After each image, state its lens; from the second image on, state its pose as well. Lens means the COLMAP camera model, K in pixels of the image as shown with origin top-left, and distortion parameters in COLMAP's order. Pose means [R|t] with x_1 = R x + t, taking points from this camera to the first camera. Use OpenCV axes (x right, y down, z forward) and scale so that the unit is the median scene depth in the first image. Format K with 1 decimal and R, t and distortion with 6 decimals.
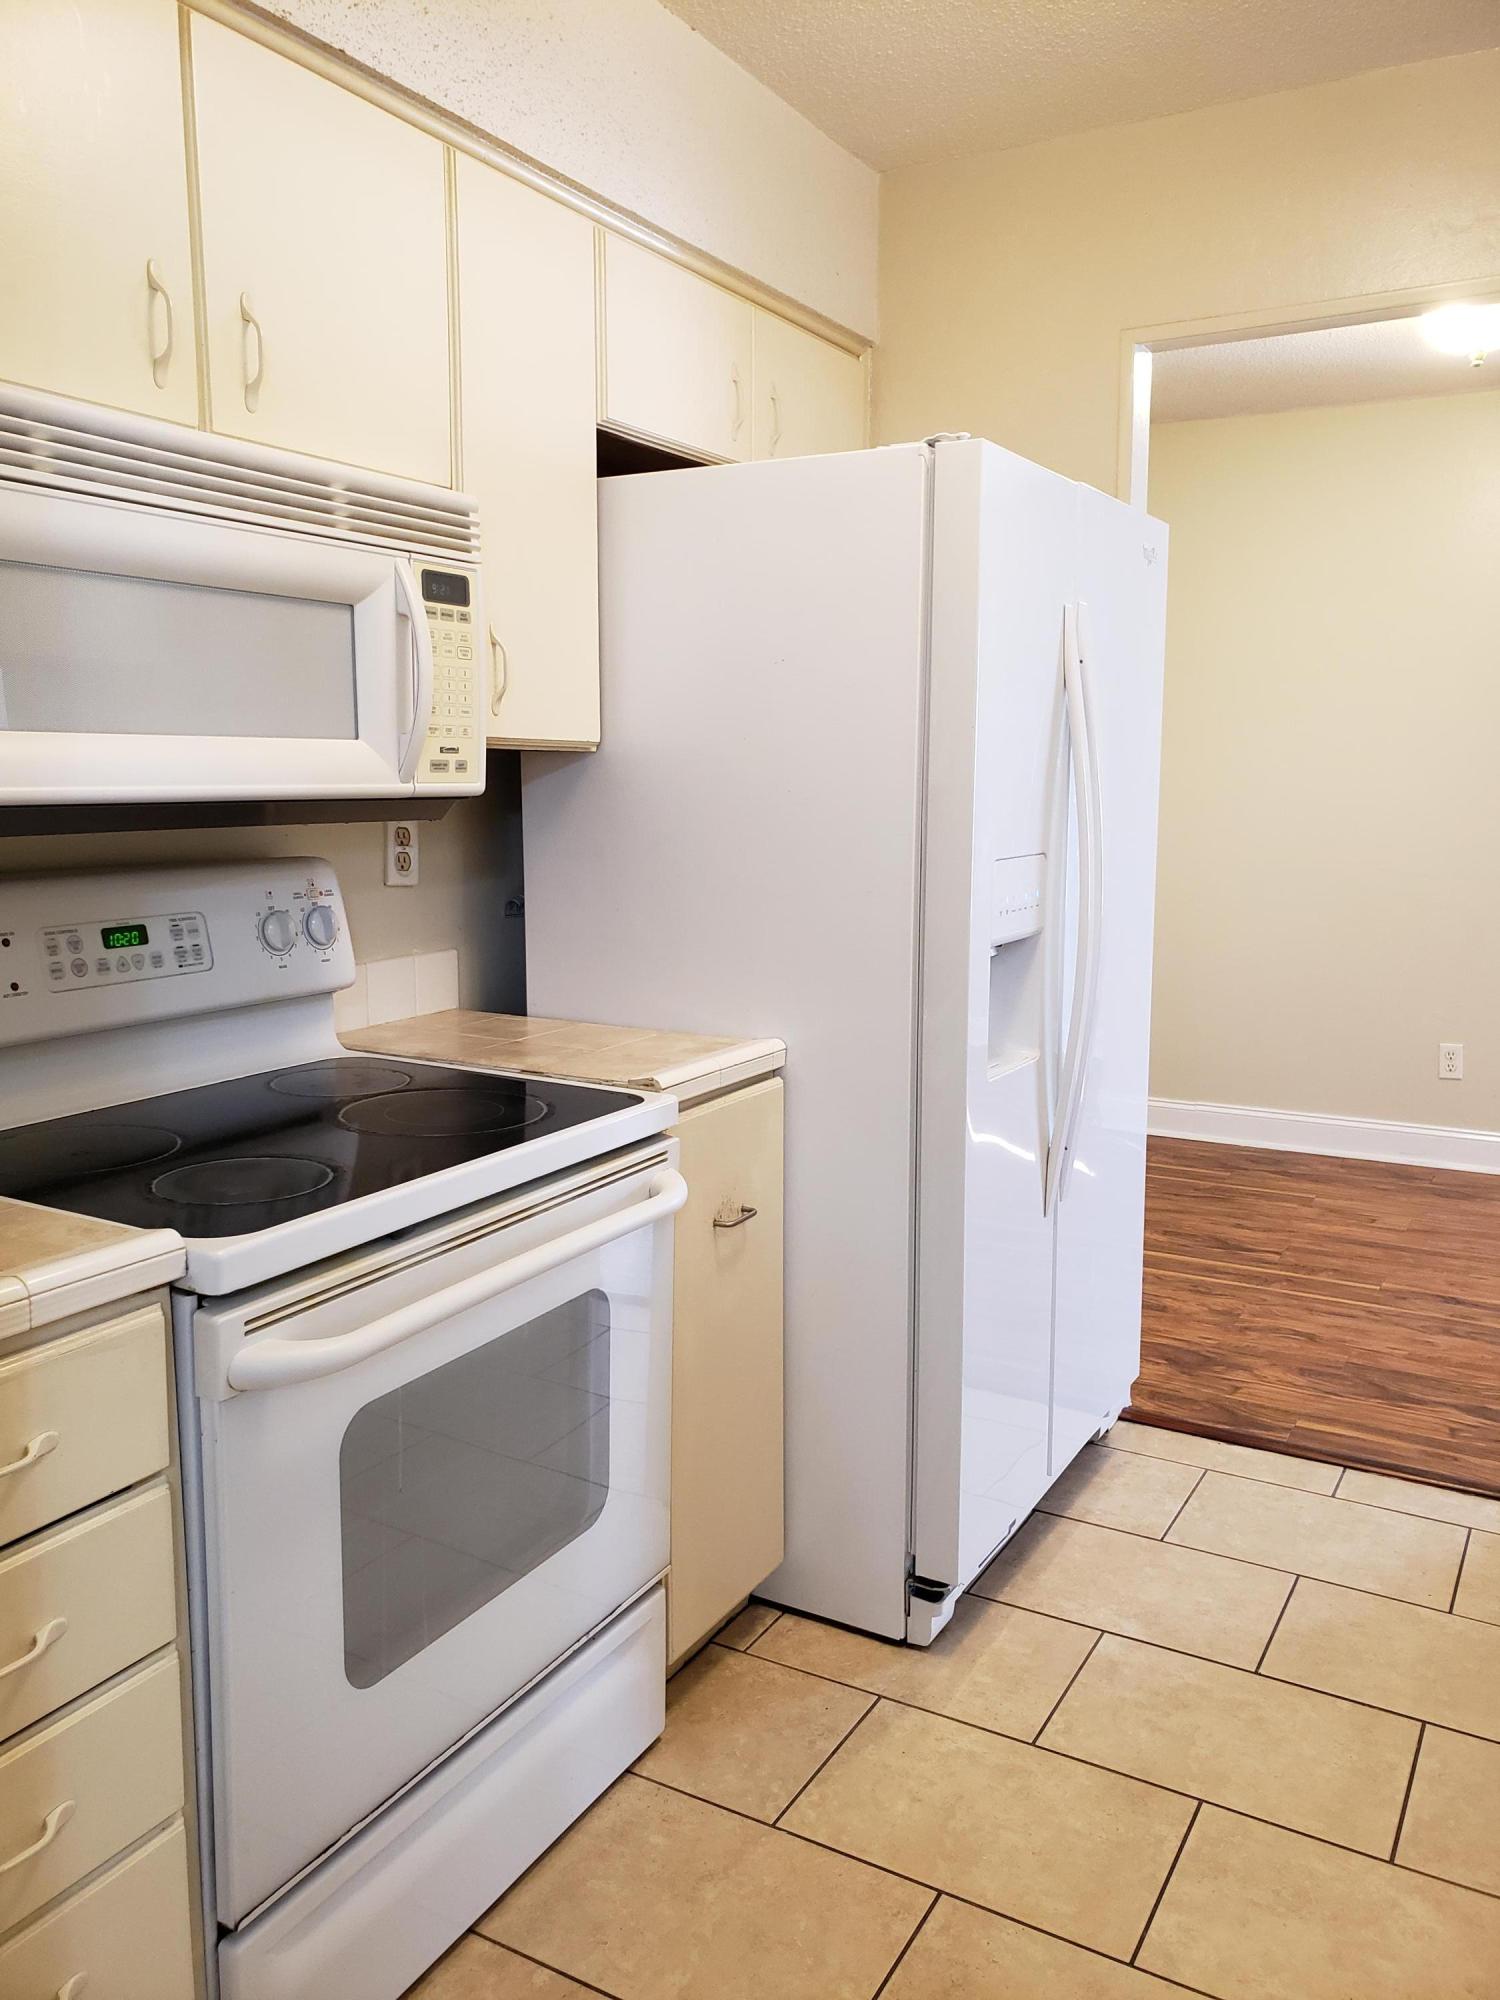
lens RADIAL K [[1557.5, 0, 750.0], [0, 1557.5, 1000.0], [0, 0, 1]] dist [0.006463, 0.007670]
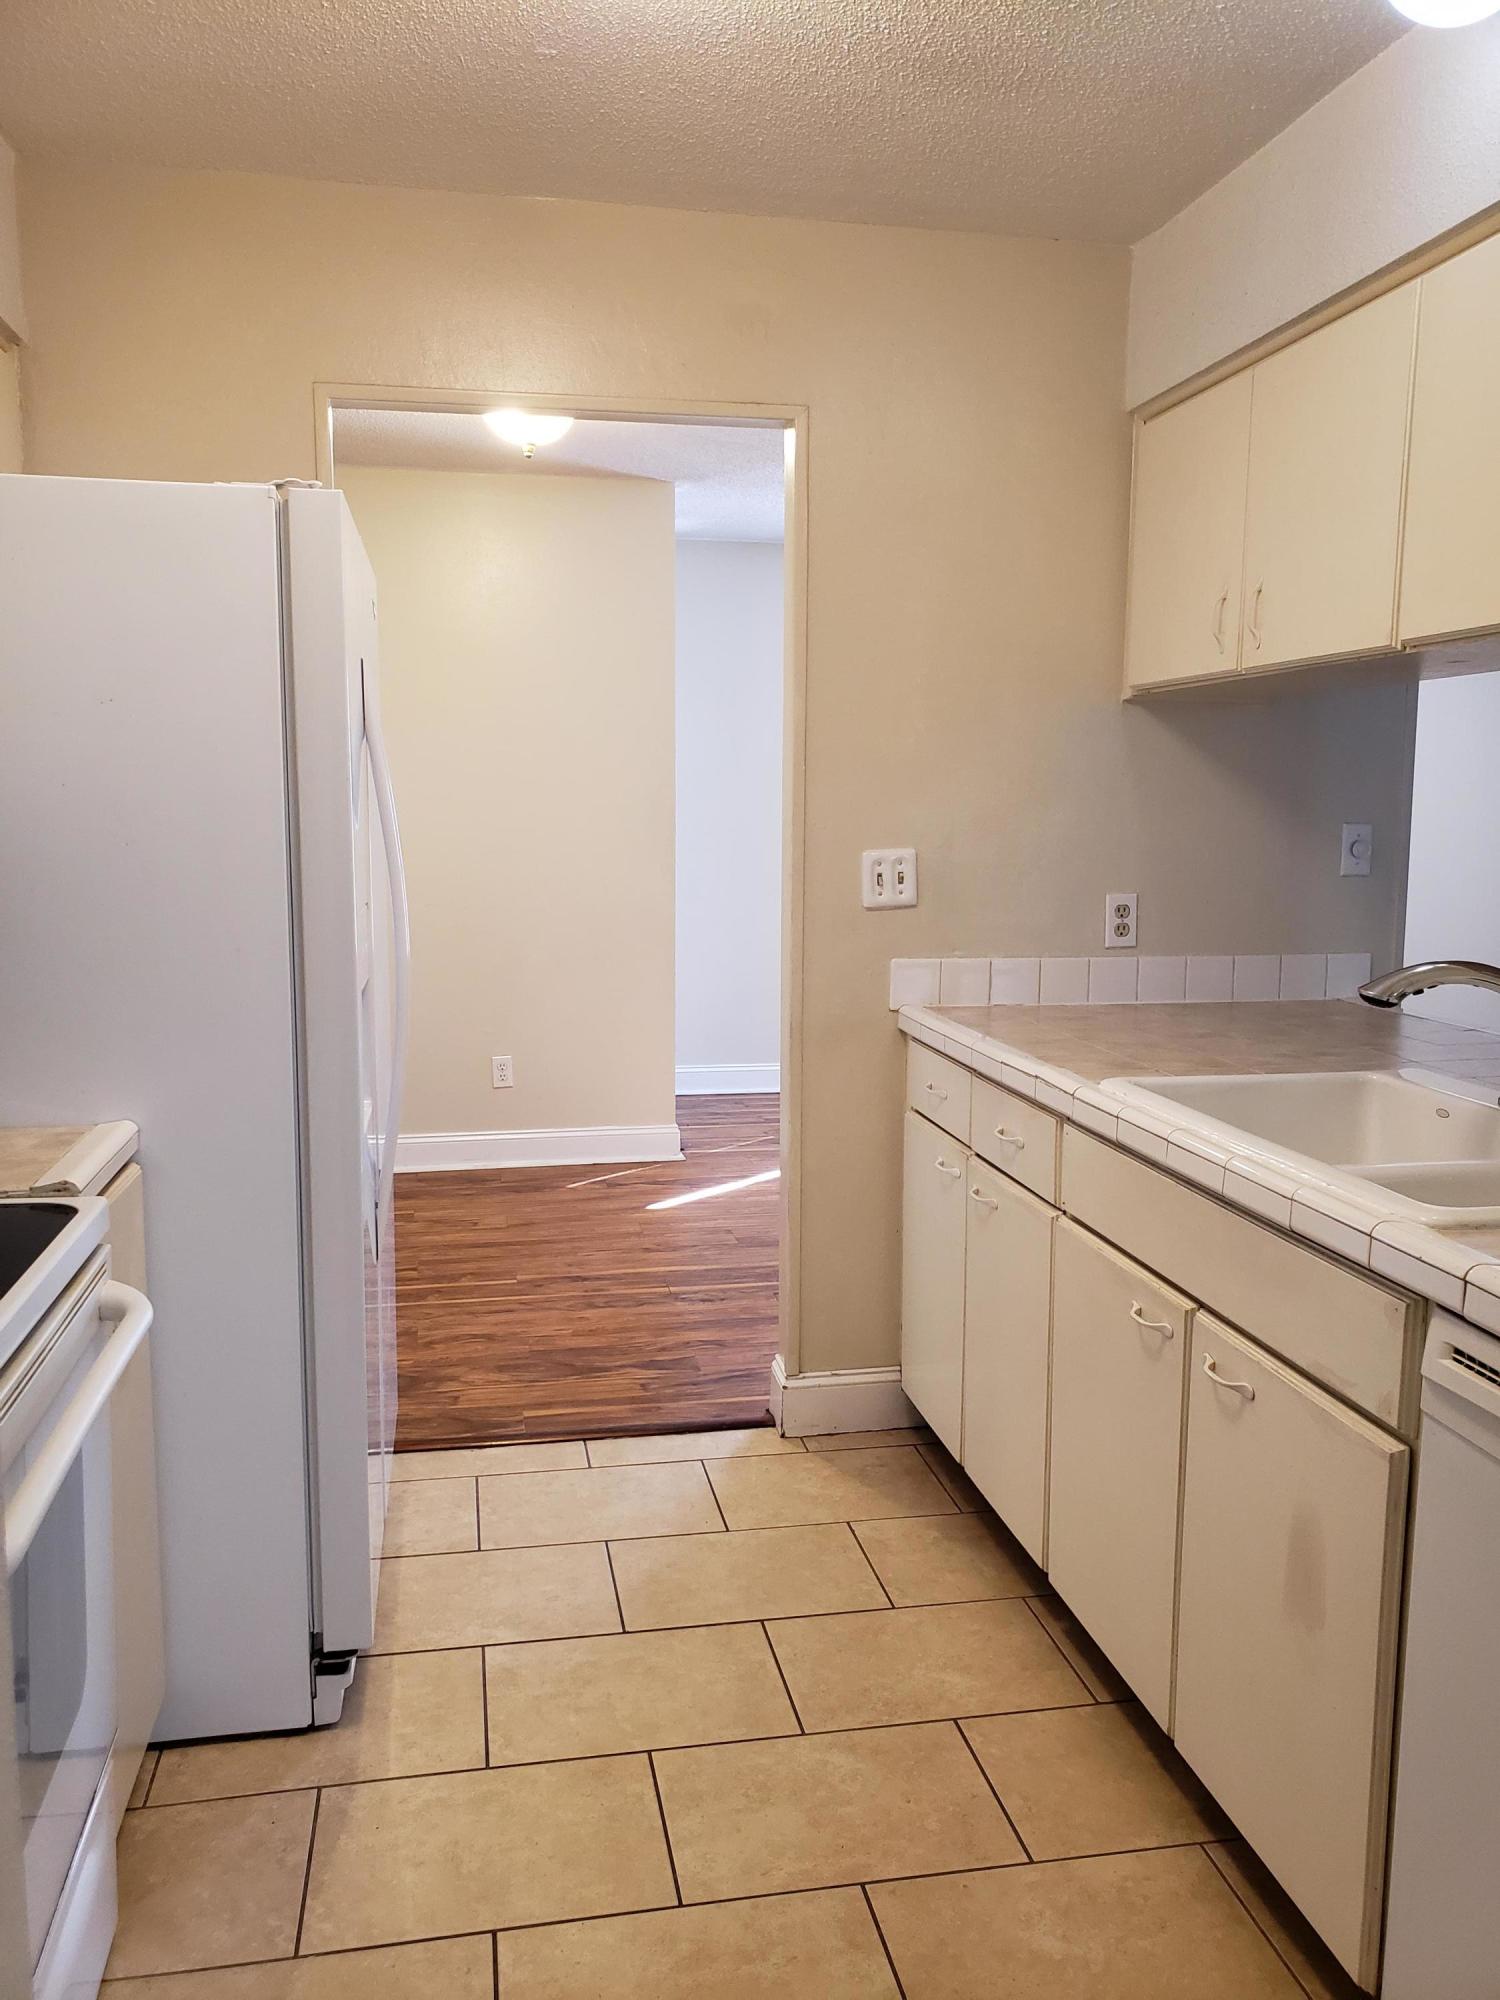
lens RADIAL K [[1565.8, 0, 750.0], [0, 1565.8, 1000.0], [0, 0, 1]] dist [-0.078463, 0.103002]
pose [[0.764122, -0.086161, 0.639292, -0.198286], [0.099155, 0.994950, 0.015579, -0.016145], [-0.637406, 0.051485, 0.768807, 0.057019]]
